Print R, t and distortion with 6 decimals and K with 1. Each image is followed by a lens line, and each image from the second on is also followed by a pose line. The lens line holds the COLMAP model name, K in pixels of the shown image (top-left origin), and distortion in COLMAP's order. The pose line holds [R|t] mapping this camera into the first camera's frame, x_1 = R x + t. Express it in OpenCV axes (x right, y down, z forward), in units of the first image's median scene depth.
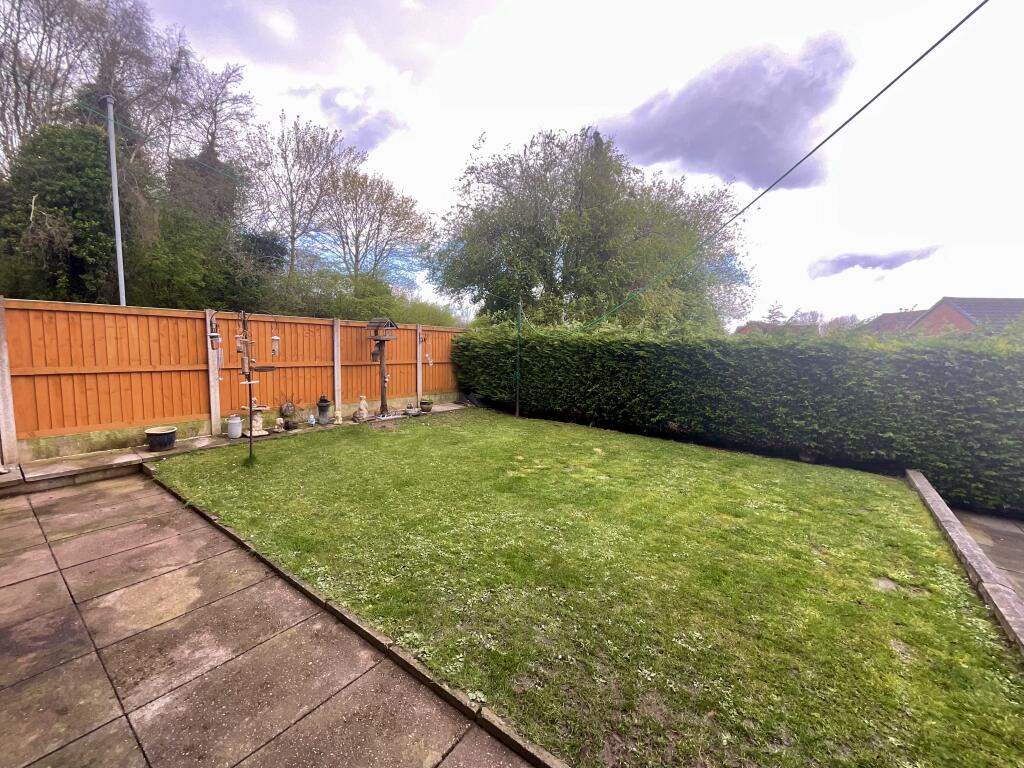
lens RADIAL K [[414.8, 0, 509.5], [0, 414.8, 384.5], [0, 0, 1]] dist [-0.002294, 0.000014]
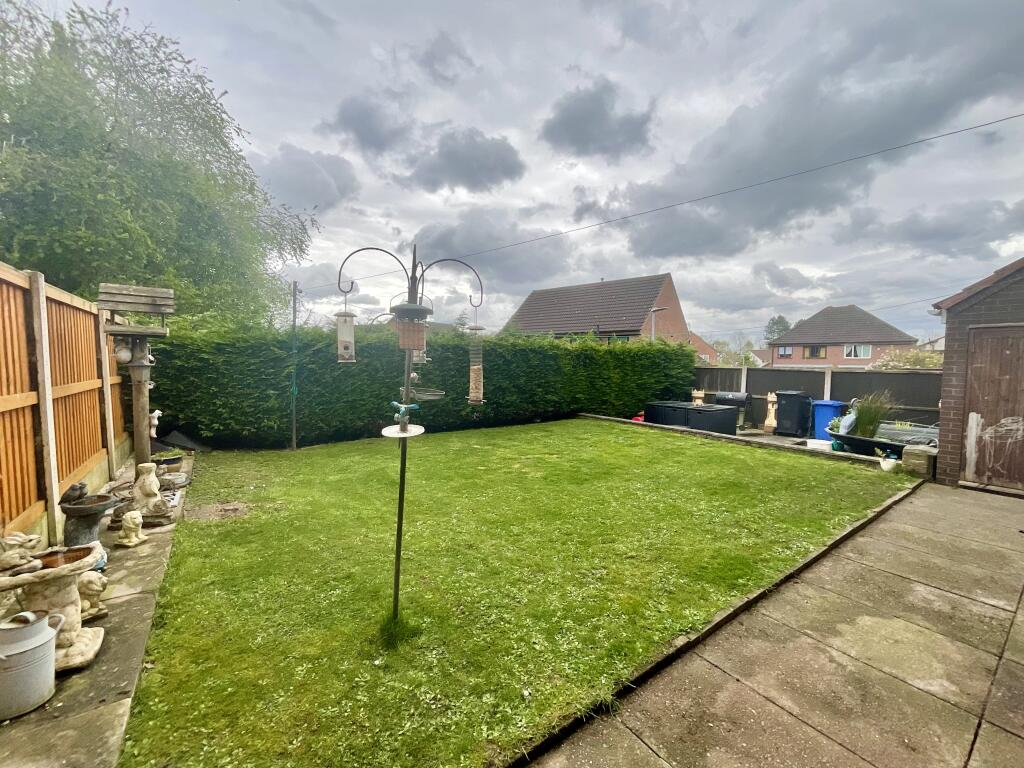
lens RADIAL K [[414.8, 0, 508.9], [0, 414.8, 382.6], [0, 0, 1]] dist [-0.002294, 0.000014]
pose [[0.314710, -0.083958, 0.945467, -1.843591], [0.100880, 0.993397, 0.054635, -0.128671], [-0.943812, 0.078185, 0.321102, 1.434780]]
